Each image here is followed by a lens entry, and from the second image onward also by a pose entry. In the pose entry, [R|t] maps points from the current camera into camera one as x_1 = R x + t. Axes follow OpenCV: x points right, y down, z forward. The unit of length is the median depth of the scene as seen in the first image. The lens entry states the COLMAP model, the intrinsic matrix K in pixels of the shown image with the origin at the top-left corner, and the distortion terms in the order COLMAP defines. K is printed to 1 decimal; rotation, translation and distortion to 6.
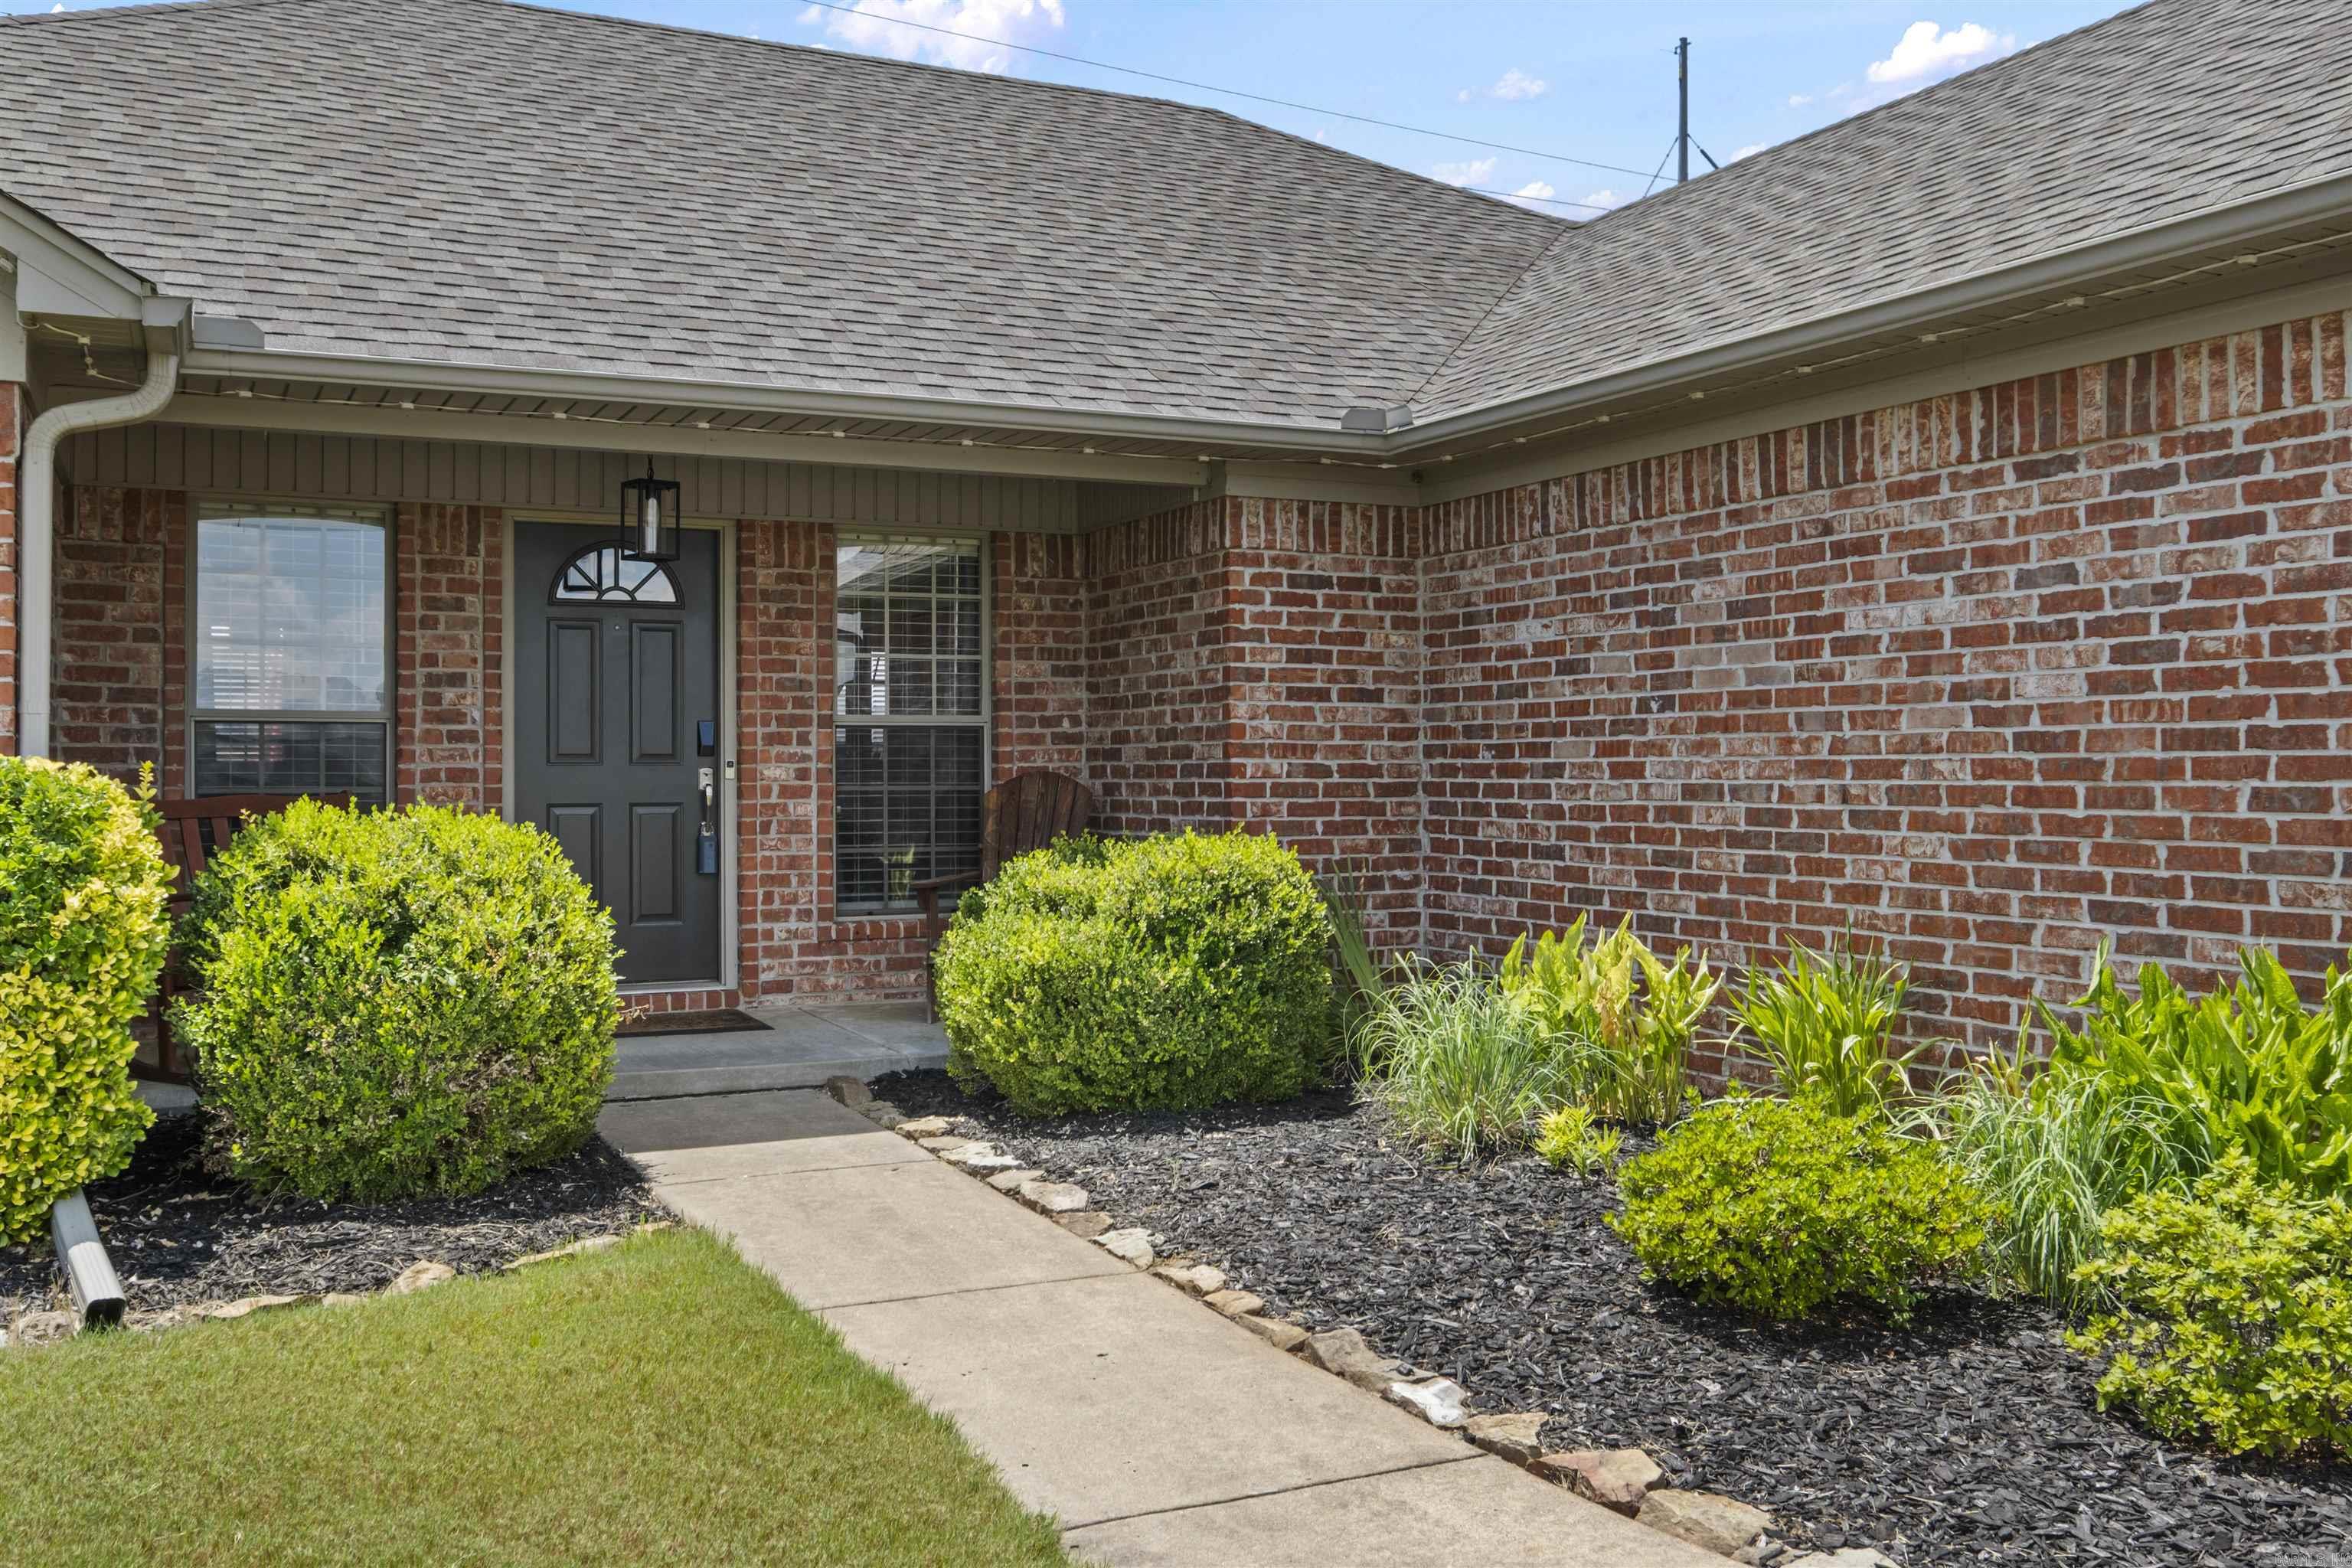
lens RADIAL K [[2071.4, 0, 1172.7], [0, 2071.4, 757.3], [0, 0, 1]] dist [0.002343, 0.004809]
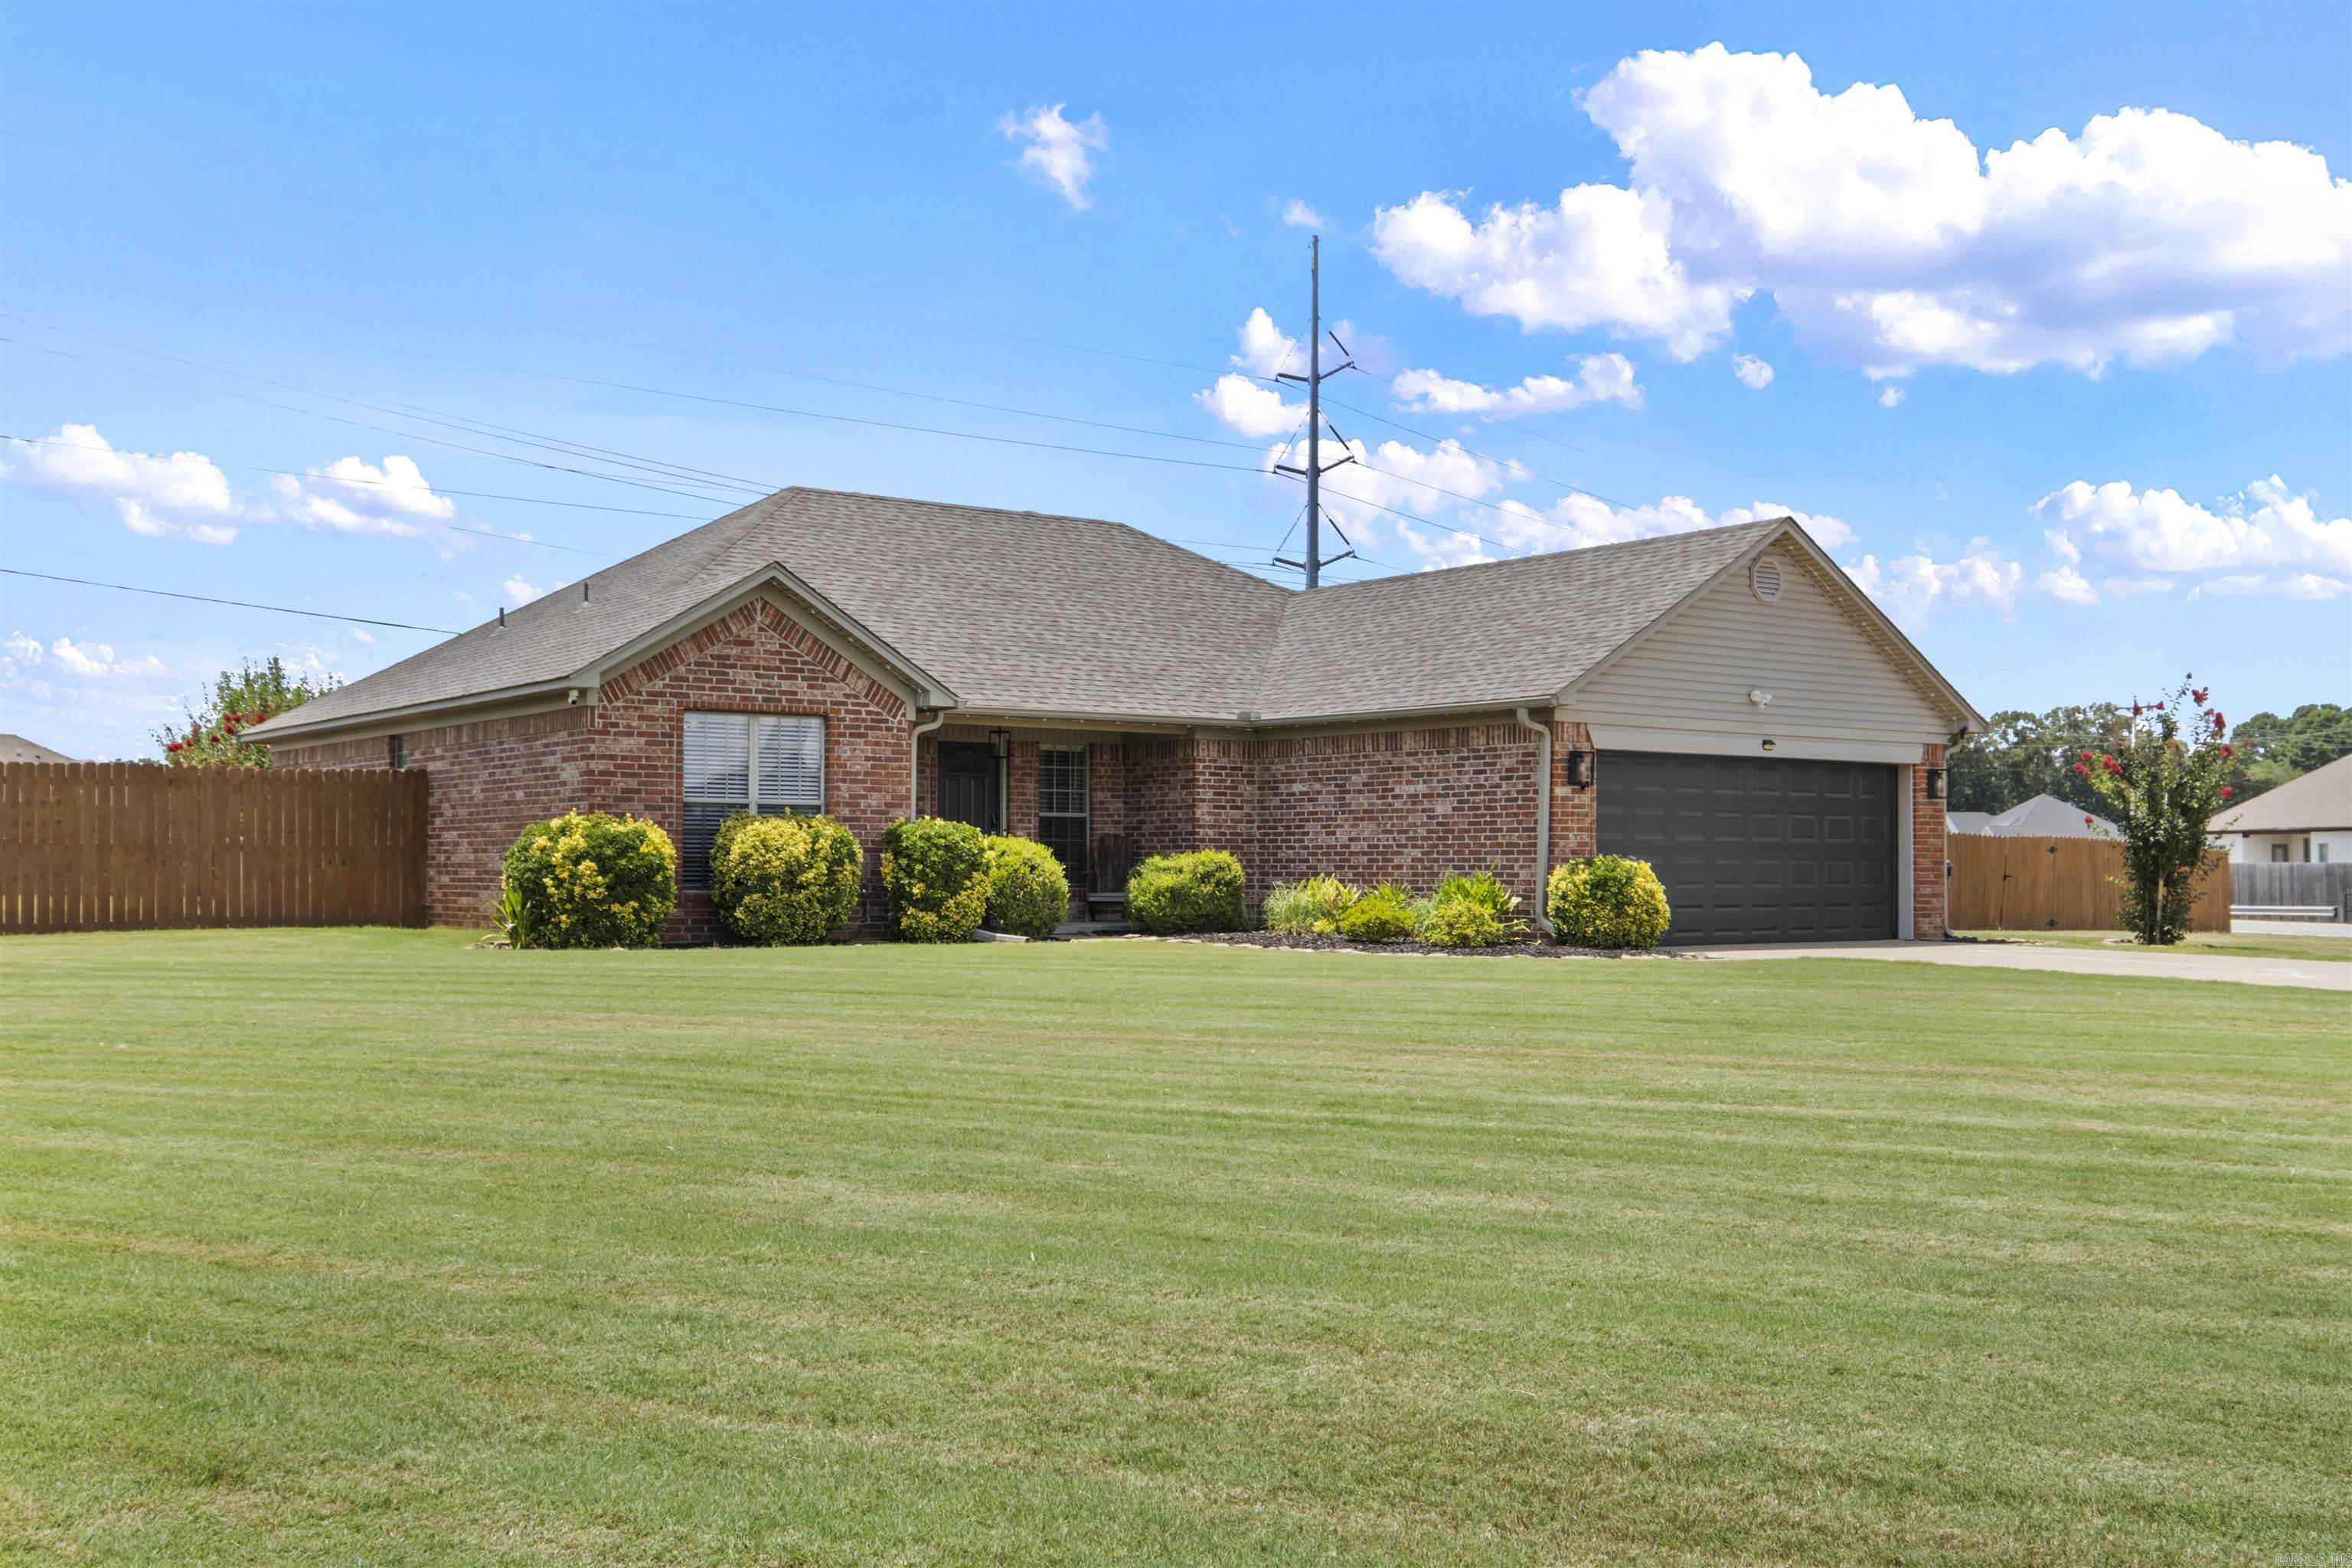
lens RADIAL K [[2356.1, 0, 1176.0], [0, 2356.1, 784.0], [0, 0, 1]] dist [-0.000599, 0.000186]
pose [[0.981895, 0.012757, 0.188994, -0.745278], [-0.006906, 0.999477, -0.031582, 0.049954], [-0.189298, 0.029704, 0.981470, -2.673548]]
